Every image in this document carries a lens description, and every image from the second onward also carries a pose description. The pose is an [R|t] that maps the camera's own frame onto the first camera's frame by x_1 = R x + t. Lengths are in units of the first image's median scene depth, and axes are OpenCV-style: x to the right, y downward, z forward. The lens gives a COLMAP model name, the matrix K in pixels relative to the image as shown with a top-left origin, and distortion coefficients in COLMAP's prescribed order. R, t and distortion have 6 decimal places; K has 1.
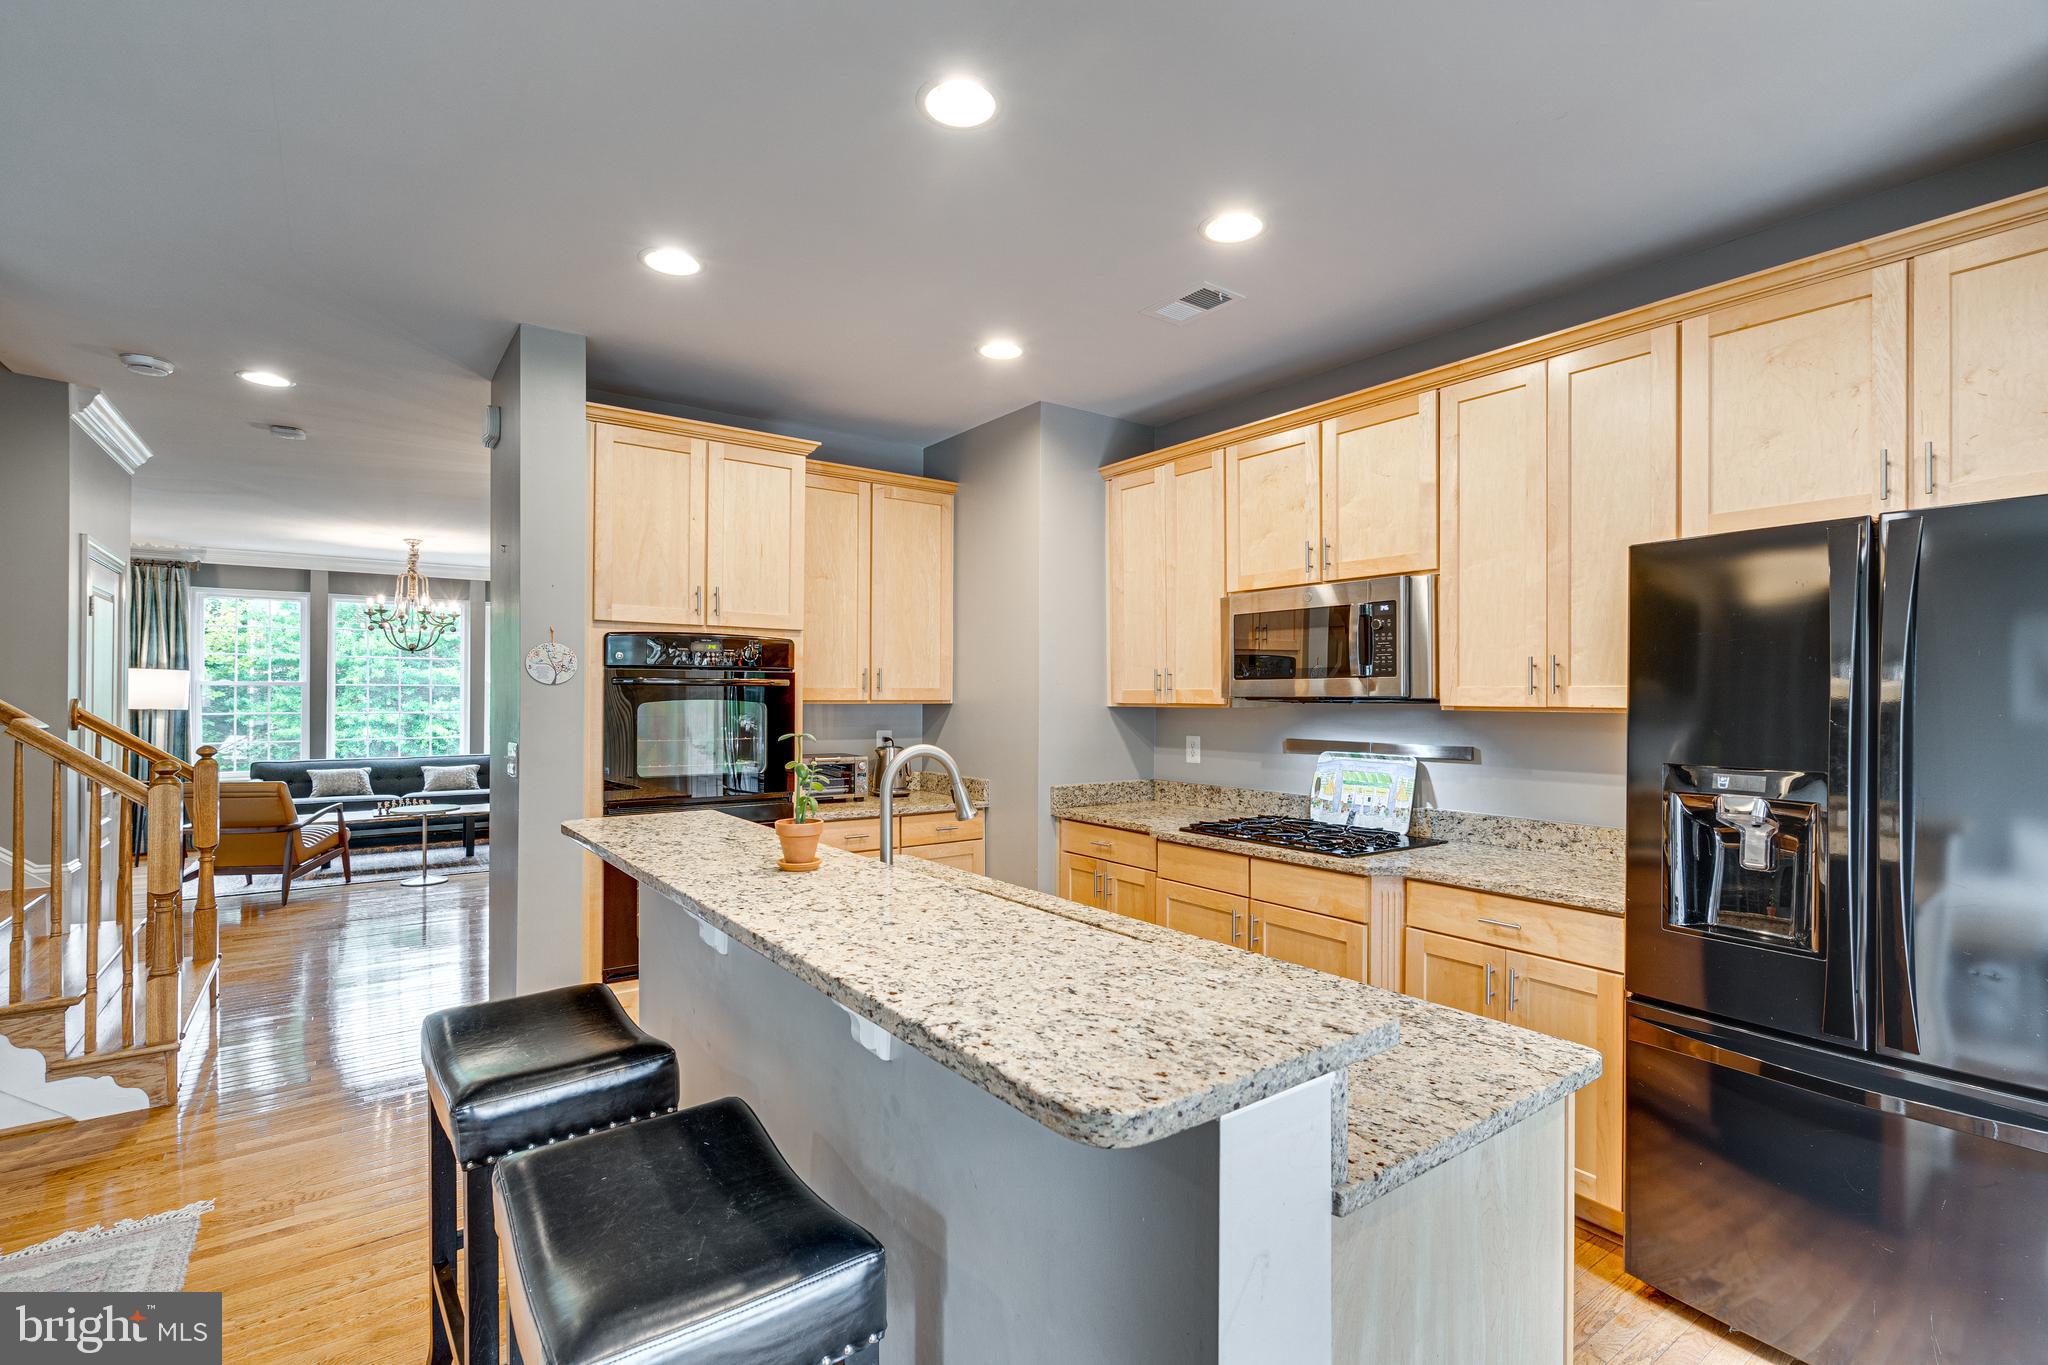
lens RADIAL K [[937.5, 0, 1022.2], [0, 937.5, 695.3], [0, 0, 1]] dist [-0.004812, 0.001613]
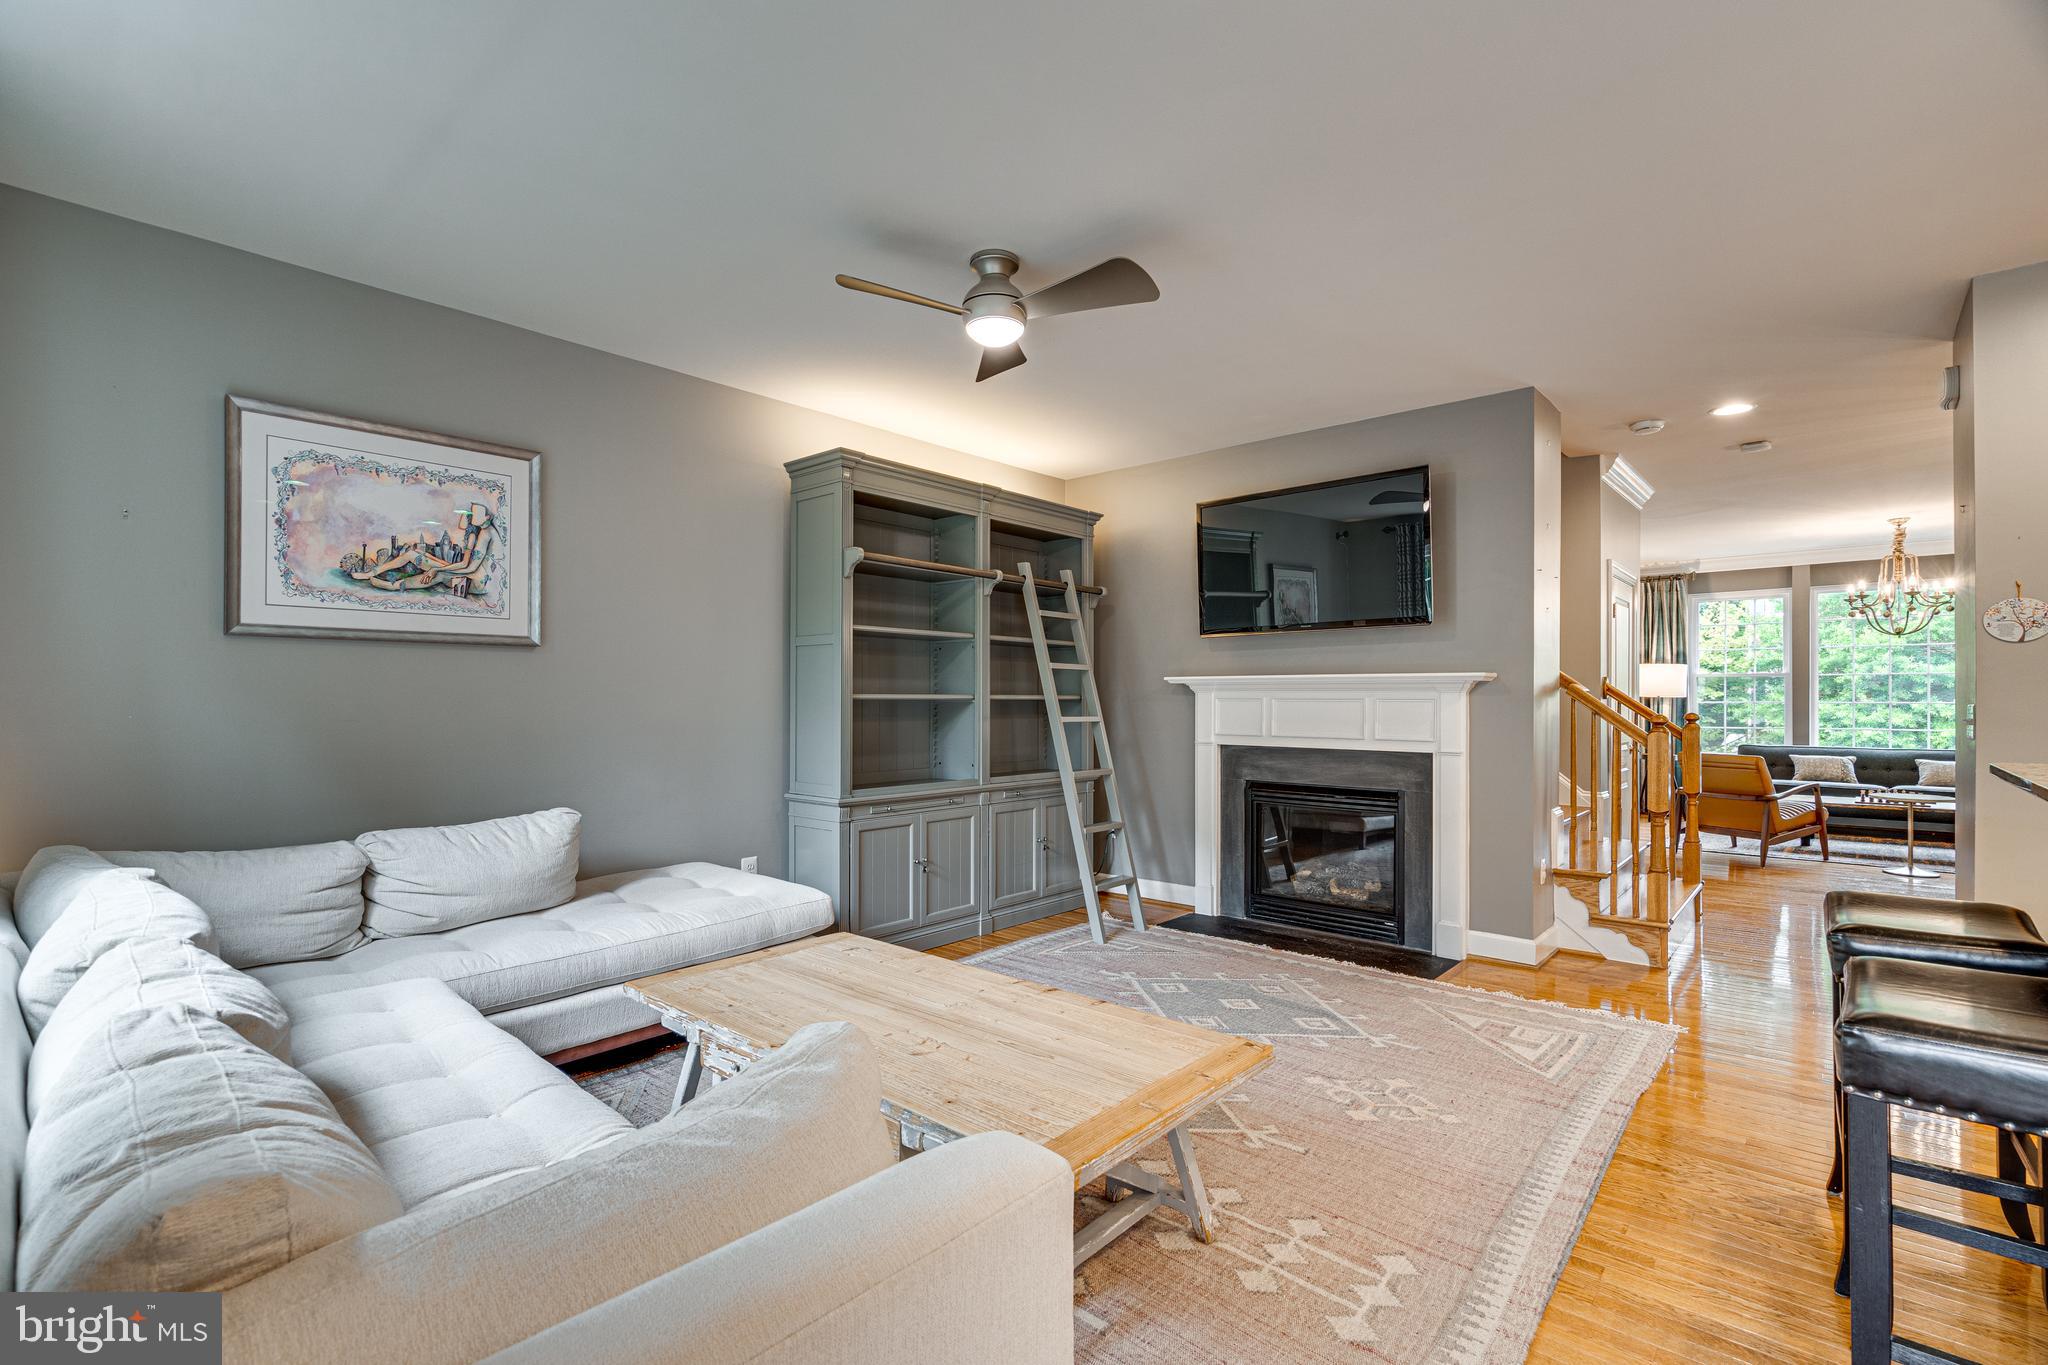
lens RADIAL K [[937.5, 0, 1025.5], [0, 937.5, 698.1], [0, 0, 1]] dist [-0.004812, 0.001613]
pose [[0.216919, -0.006882, -0.976165, 0.151260], [0.002044, 0.999976, -0.006595, 0.037211], [0.976187, -0.000565, 0.216928, -0.138386]]
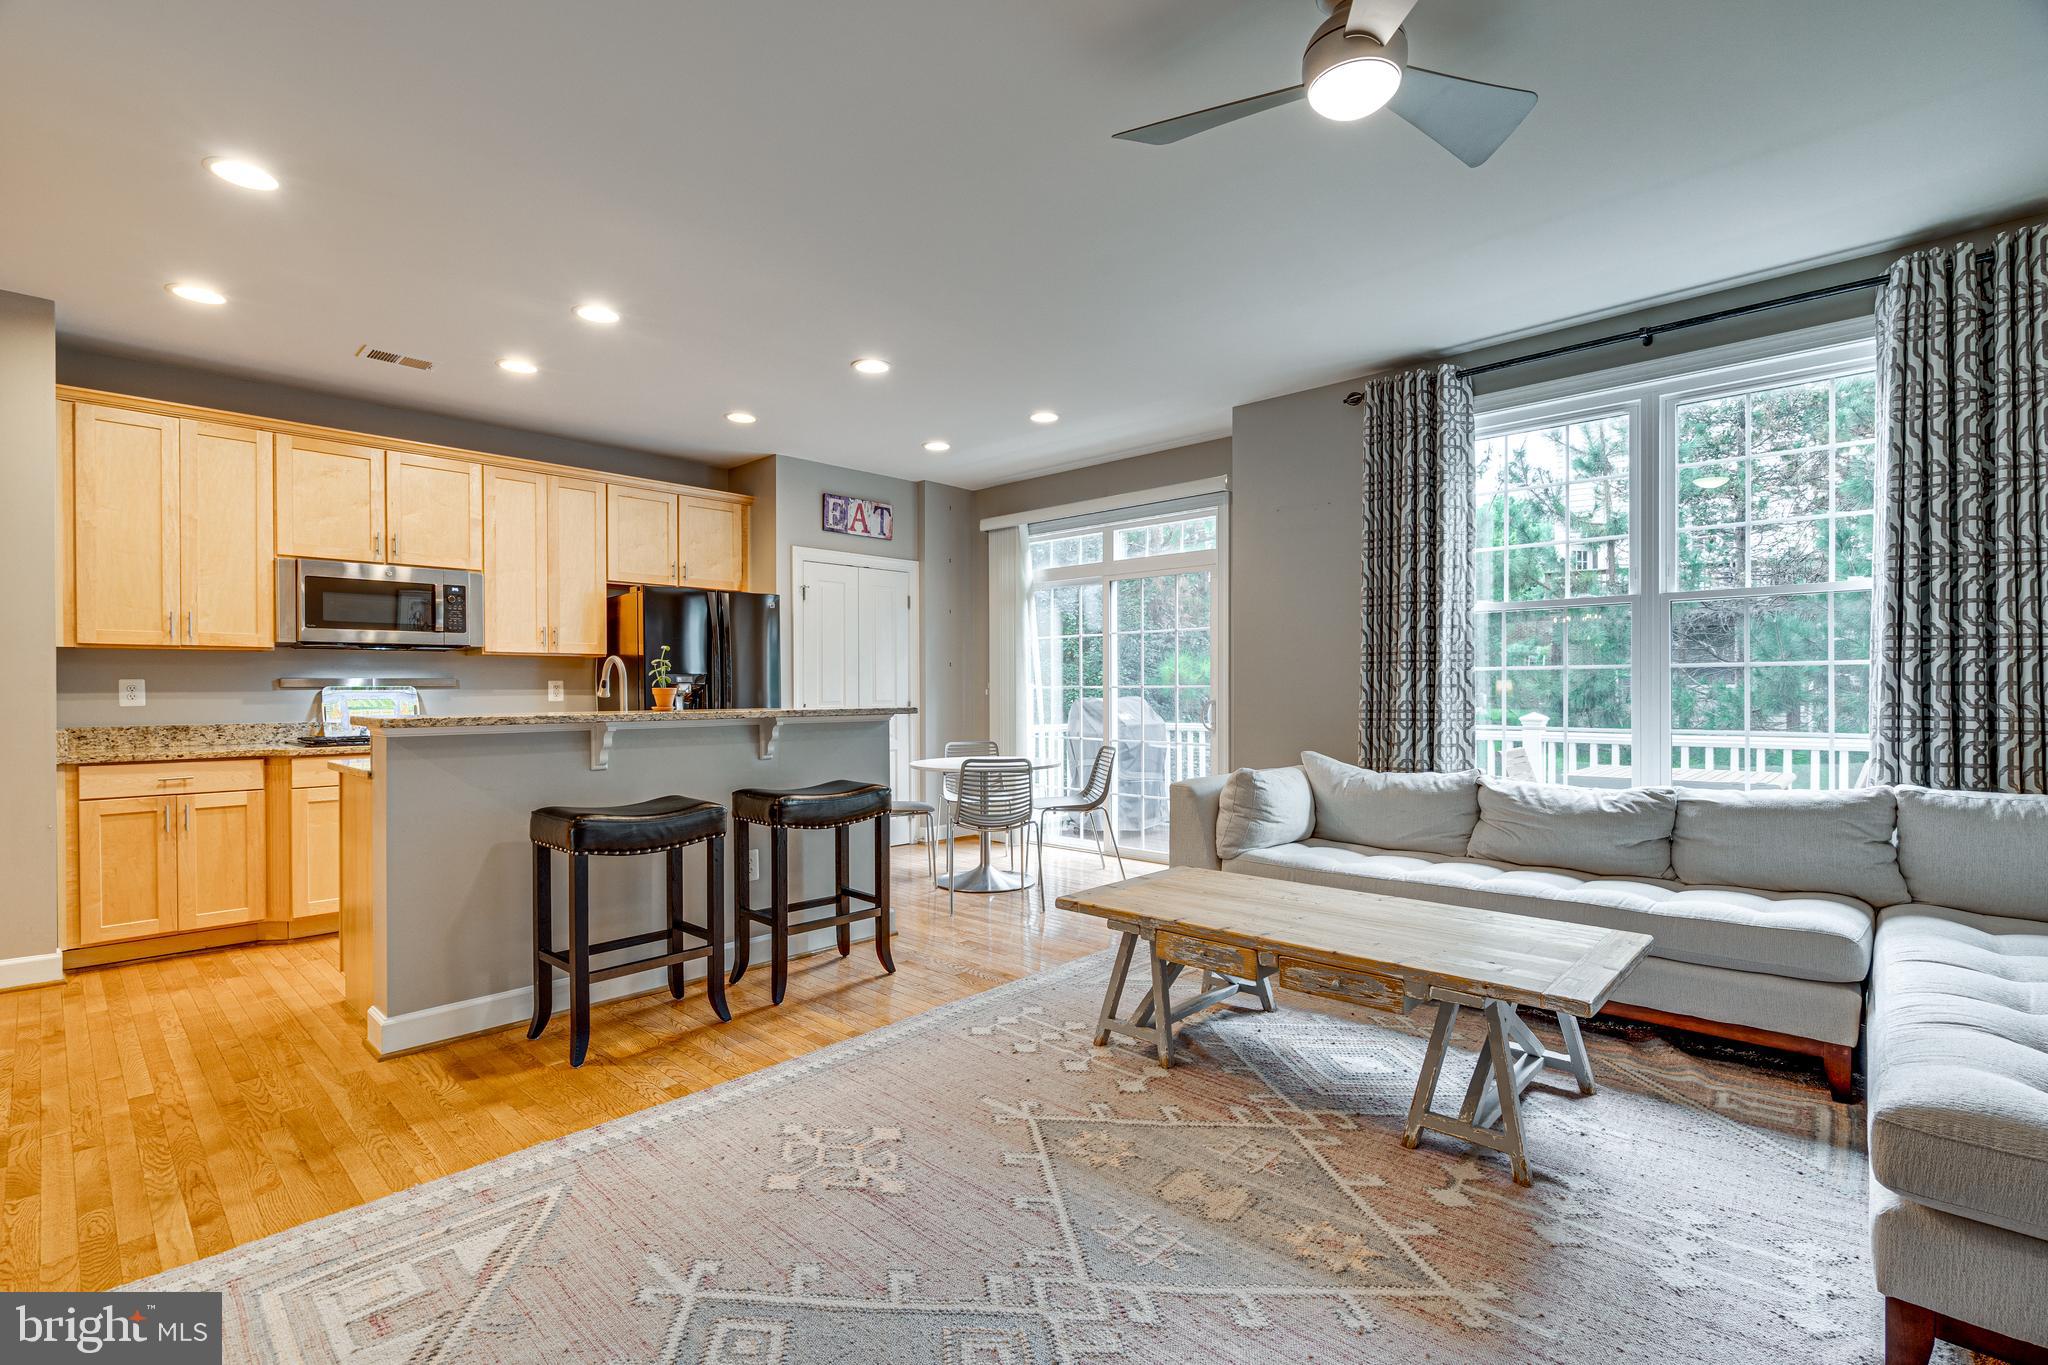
lens RADIAL K [[937.5, 0, 1018.4], [0, 937.5, 696.3], [0, 0, 1]] dist [-0.004812, 0.001613]
pose [[-0.178176, -0.011981, 0.983926, -0.968426], [0.001994, 0.999919, 0.012536, 0.050459], [-0.983997, 0.004196, -0.178138, 0.239182]]
